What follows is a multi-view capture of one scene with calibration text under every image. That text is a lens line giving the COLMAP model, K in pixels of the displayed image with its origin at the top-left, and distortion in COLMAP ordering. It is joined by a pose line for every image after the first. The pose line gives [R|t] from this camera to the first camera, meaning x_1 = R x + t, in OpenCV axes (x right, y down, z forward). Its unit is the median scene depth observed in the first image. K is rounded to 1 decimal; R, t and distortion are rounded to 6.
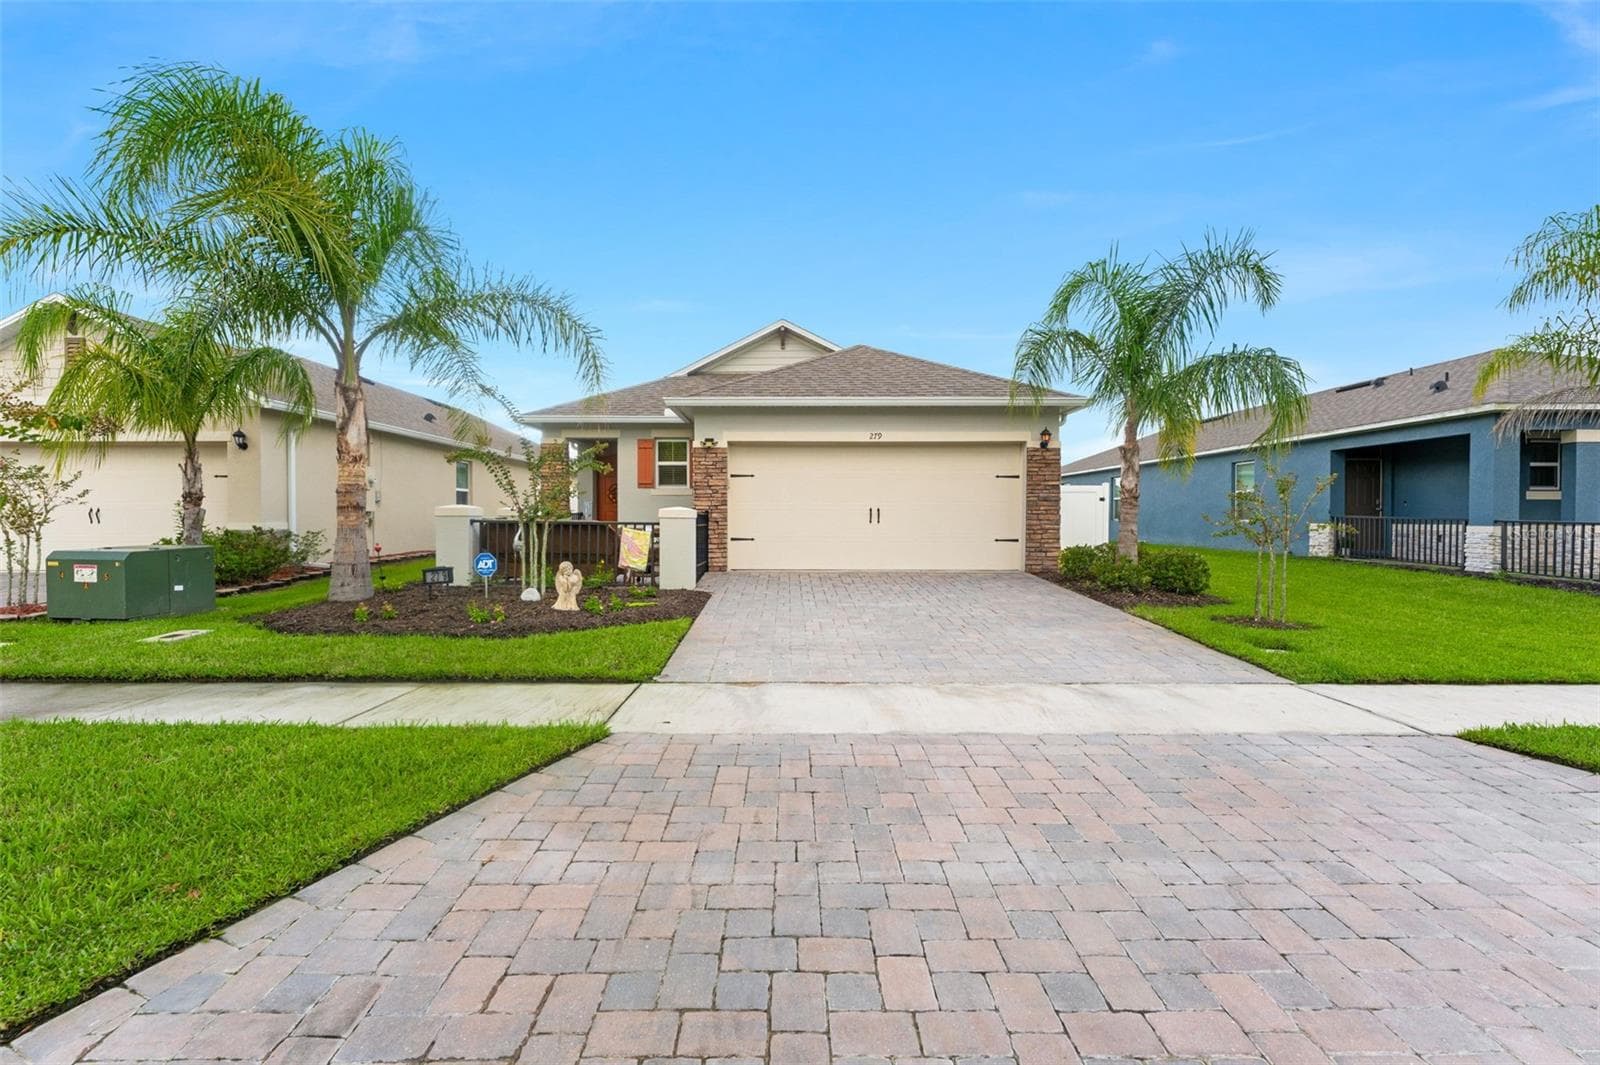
lens RADIAL K [[715.5, 0, 777.4], [0, 715.5, 535.8], [0, 0, 1]] dist [-0.001239, 0.000102]
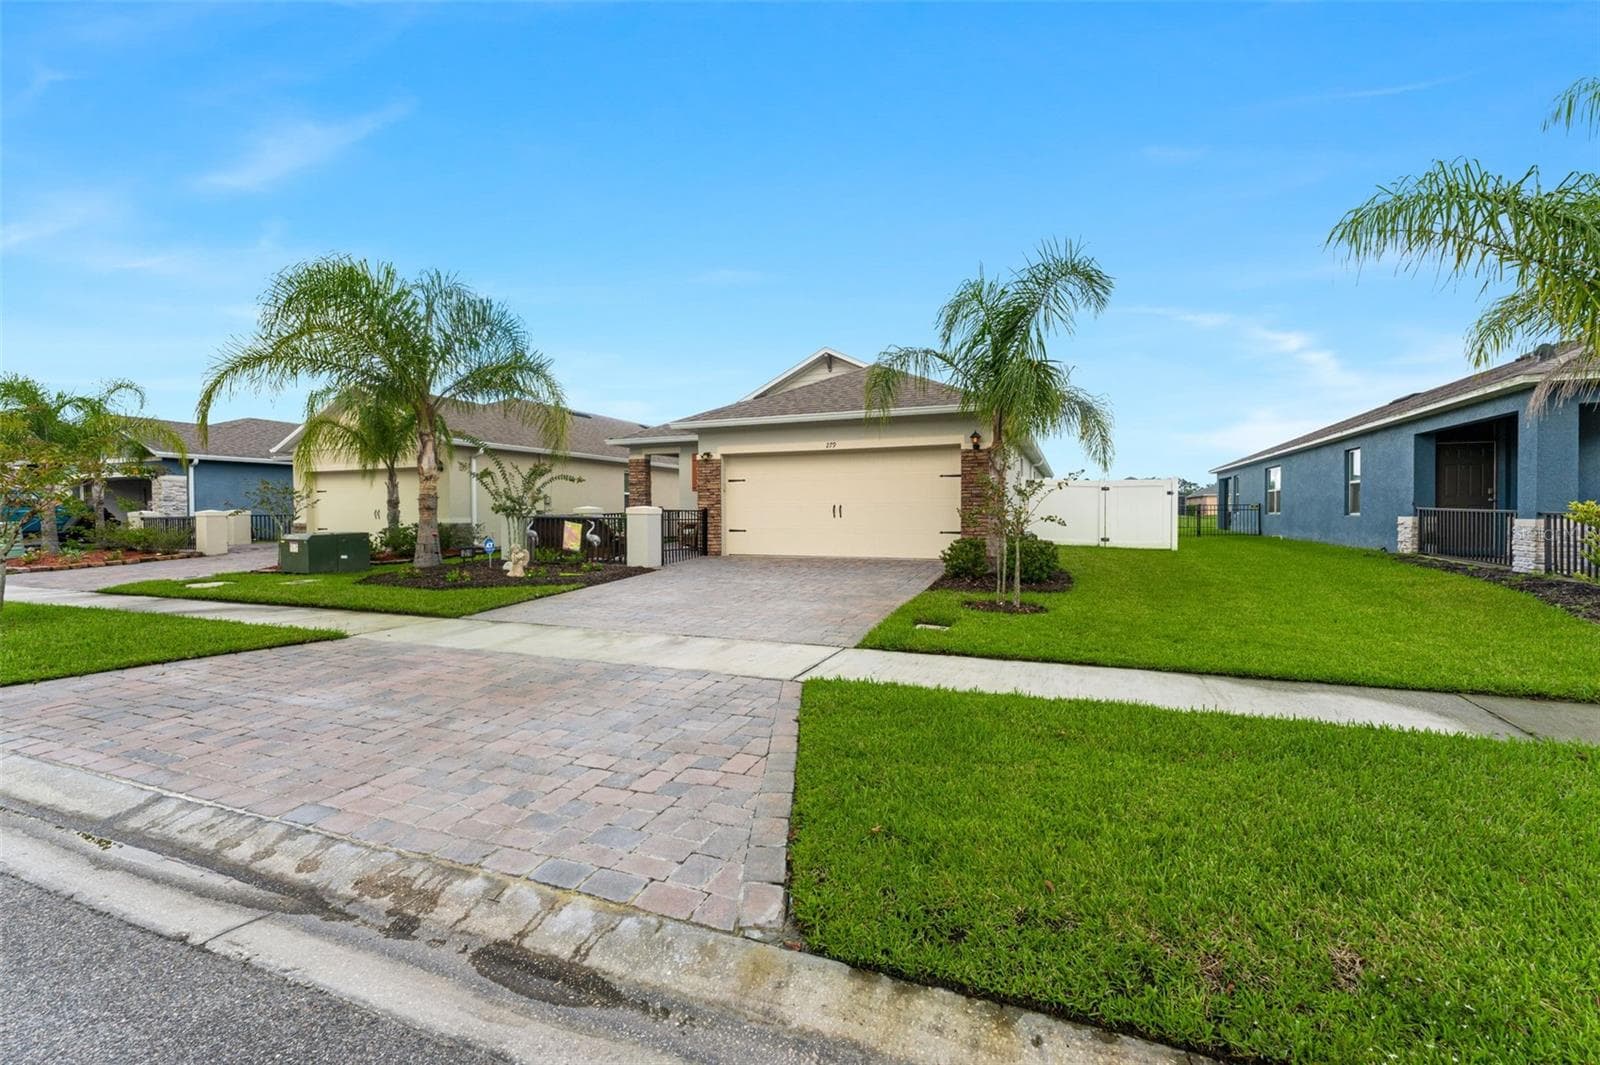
lens RADIAL K [[644.8, 0, 800.0], [0, 644.8, 532.5], [0, 0, 1]] dist [-0.001339, -0.000160]
pose [[0.933277, 0.005447, -0.359116, 0.685766], [-0.003968, 0.999980, 0.004853, 0.002996], [0.359135, -0.003104, 0.933280, -0.039363]]
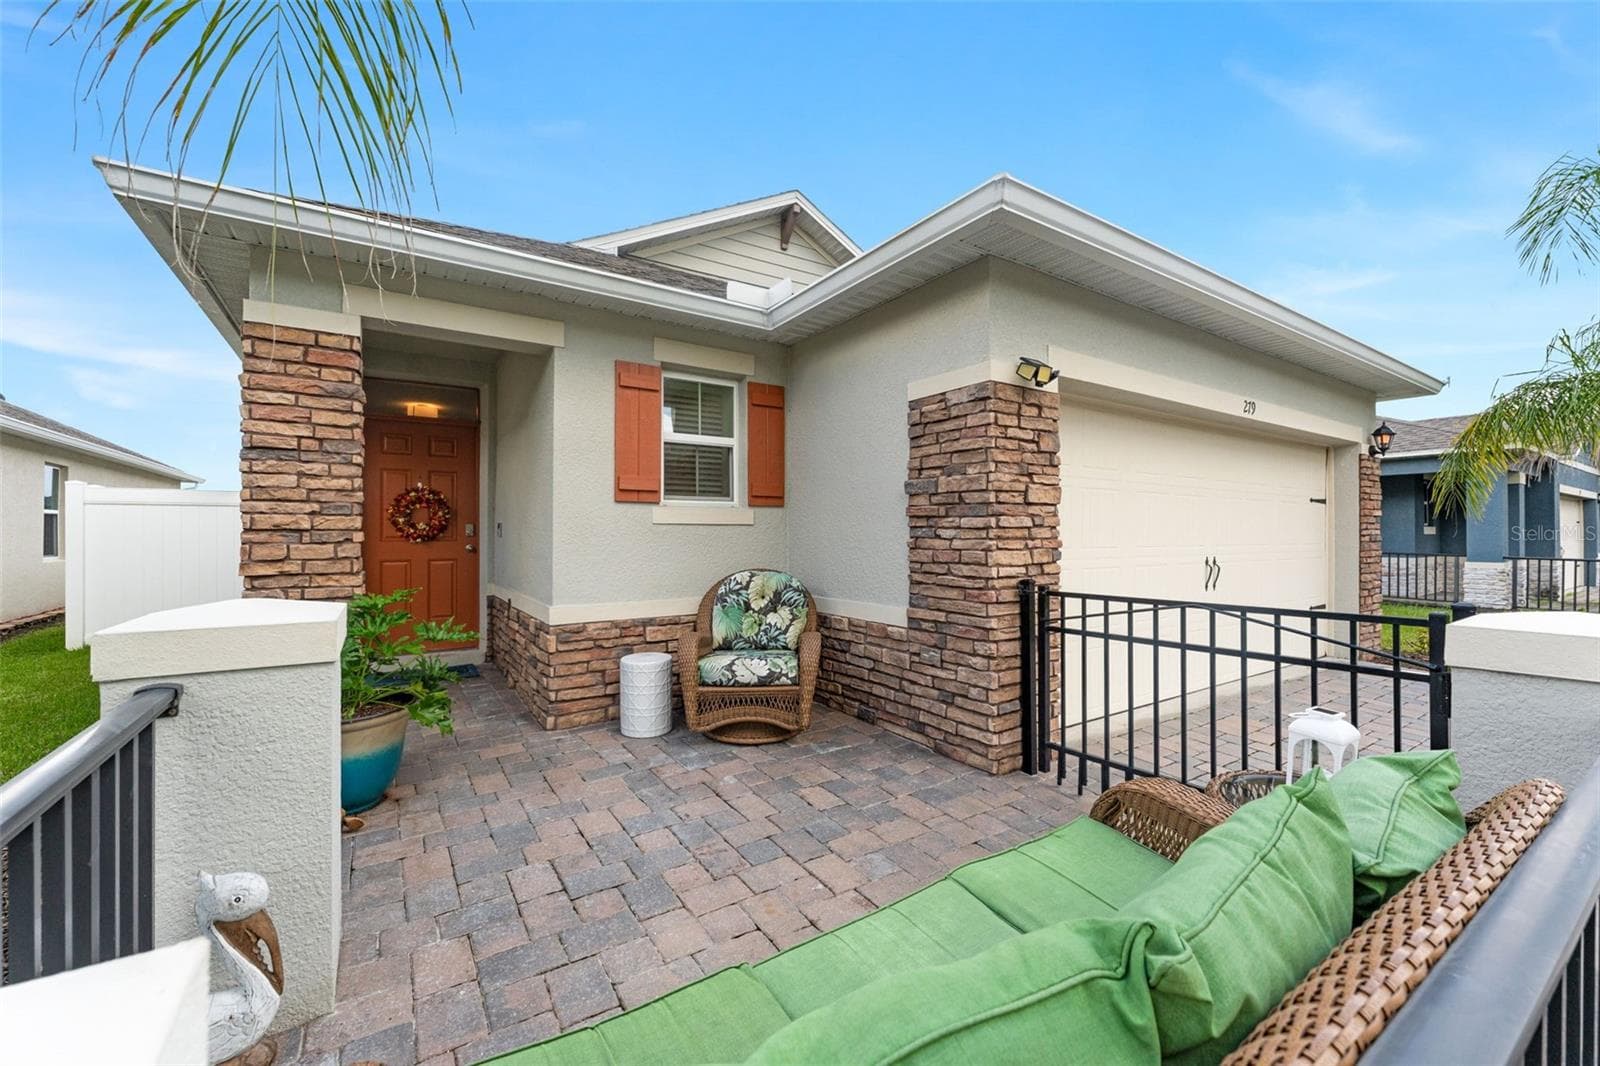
lens RADIAL K [[668.3, 0, 832.2], [0, 668.3, 534.1], [0, 0, 1]] dist [-0.001025, -0.000089]
pose [[0.813323, -0.000620, 0.581813, -0.498906], [0.022220, 0.999303, -0.029997, -0.067584], [-0.581389, 0.037325, 0.812769, 1.149873]]
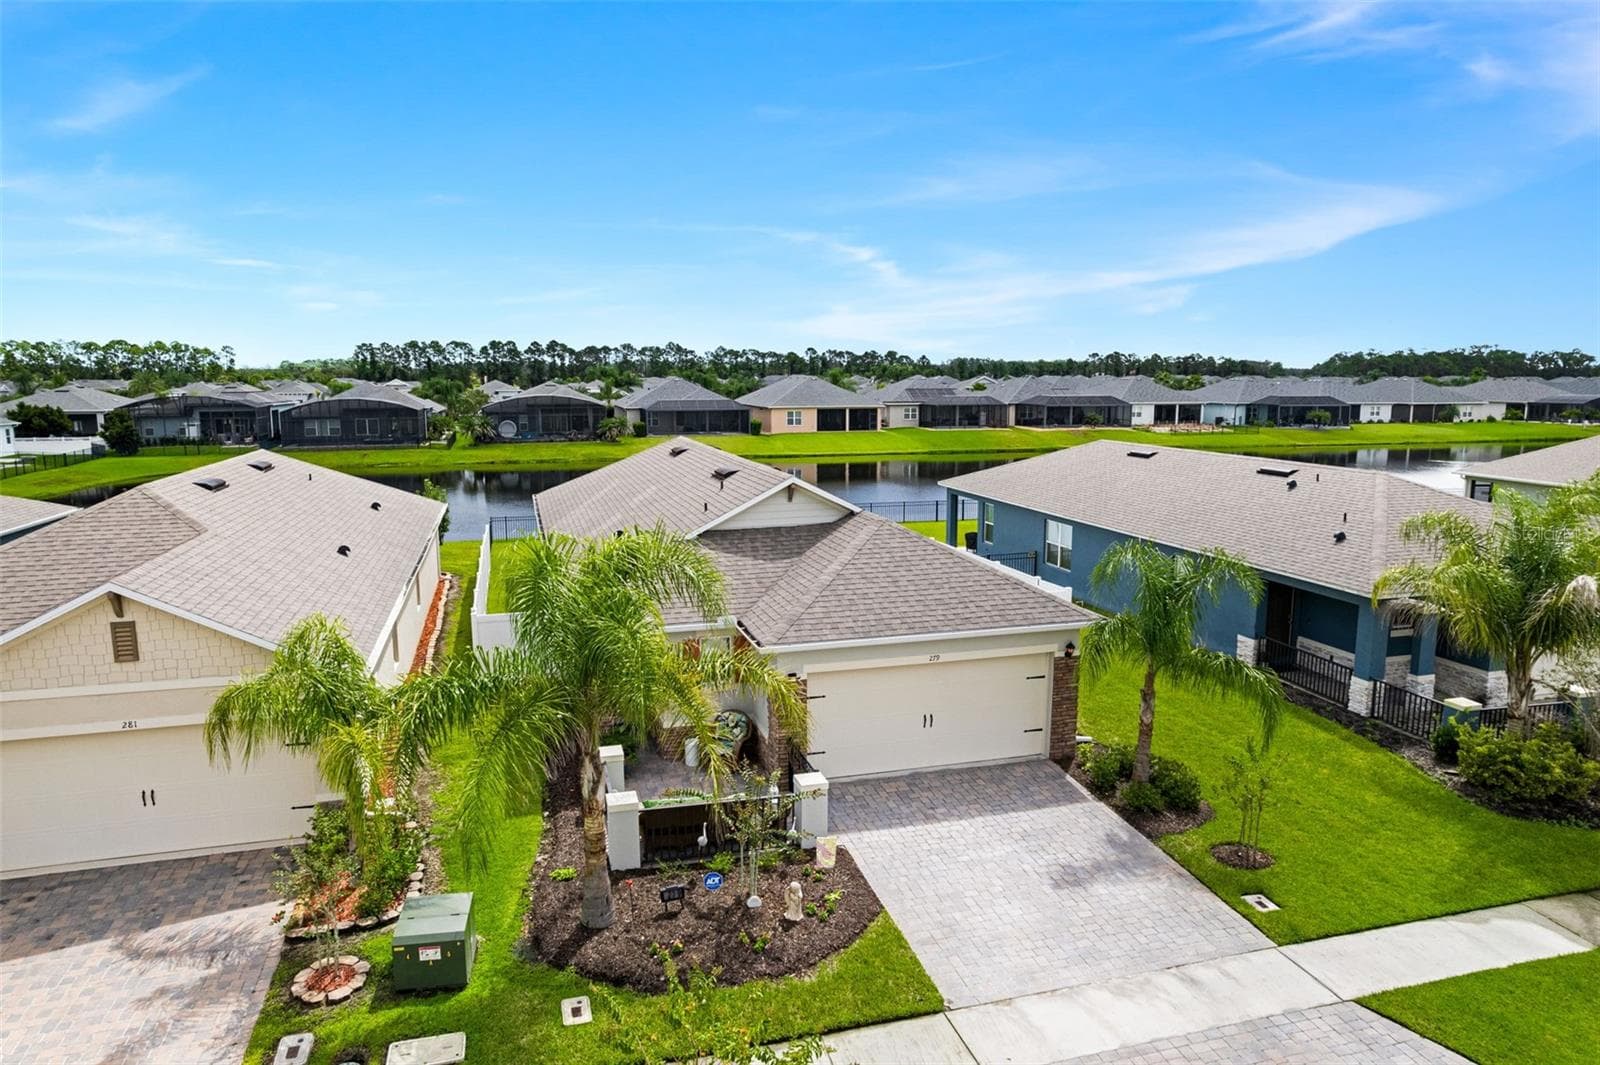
lens RADIAL K [[1016.3, 0, 800.8], [0, 1016.3, 559.3], [0, 0, 1]] dist [-0.033664, -0.000372]
pose [[0.960131, -0.047711, 0.275450, -0.707122], [0.009256, 0.990213, 0.139254, -0.739117], [-0.279398, -0.131152, 0.951176, -0.615364]]
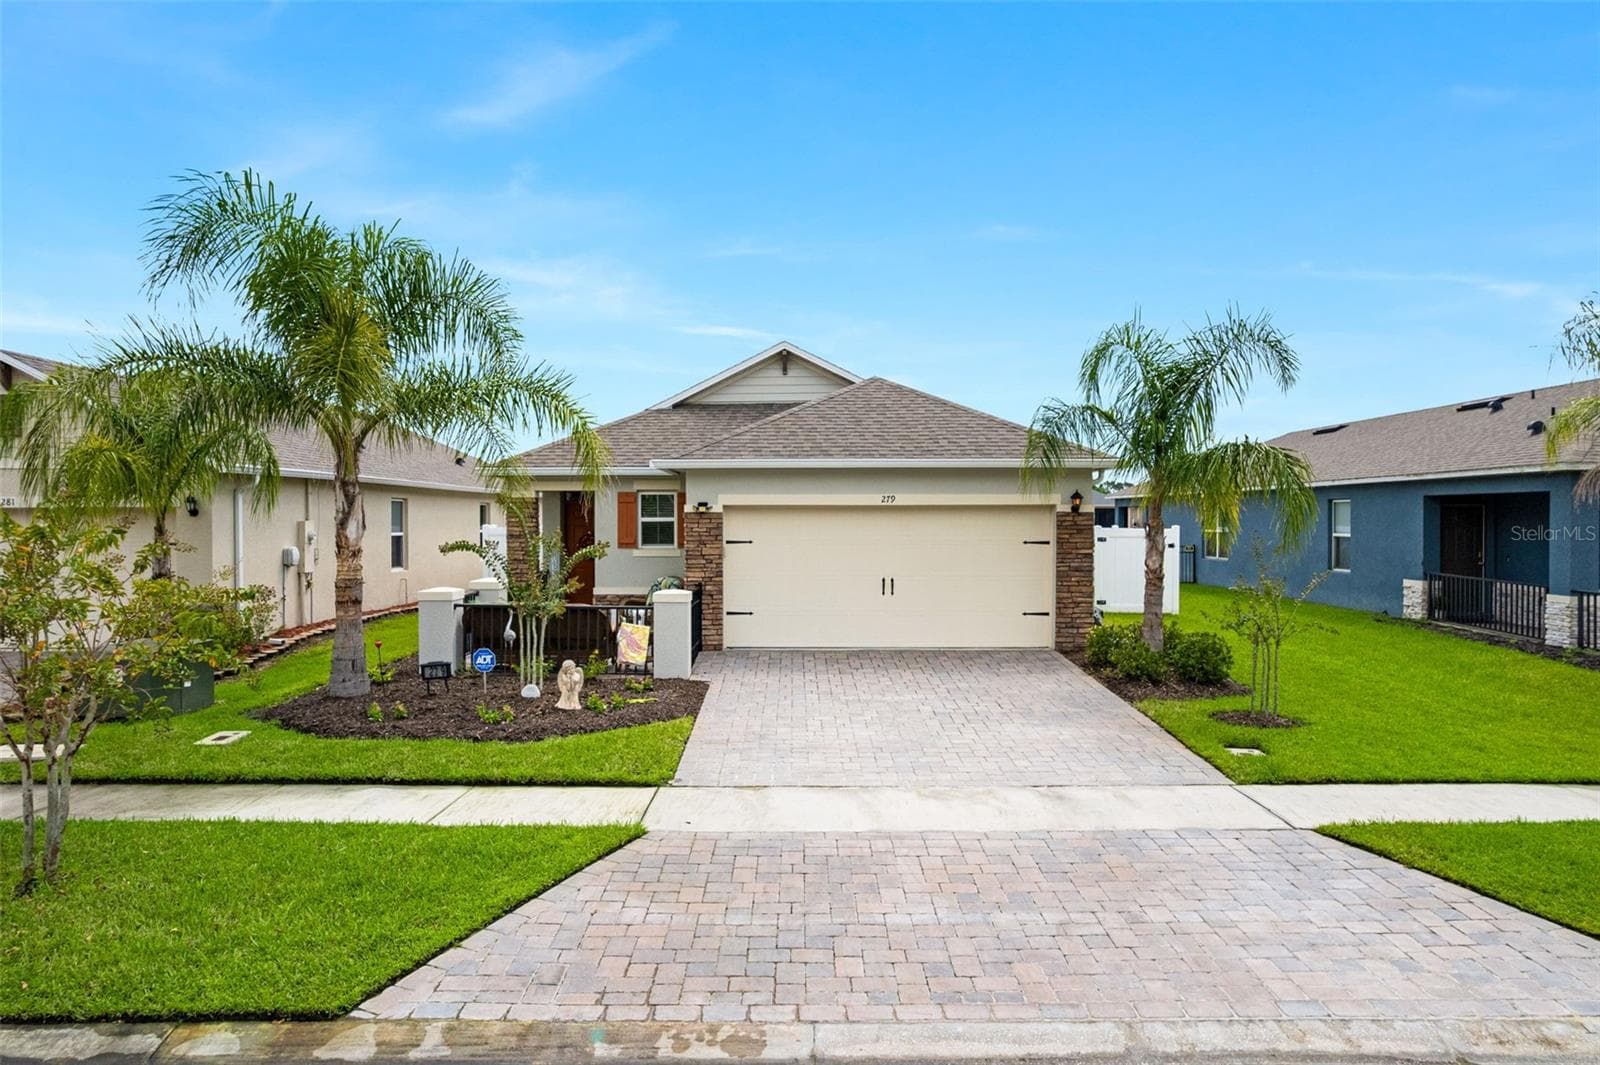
lens RADIAL K [[1020.9, 0, 778.2], [0, 1020.9, 553.7], [0, 0, 1]] dist [-0.062392, 0.046094]
pose [[1.000000, -0.000836, -0.000506, -0.000160], [0.000838, 0.999985, 0.005348, -0.112325], [0.000501, -0.005349, 0.999986, -0.397189]]
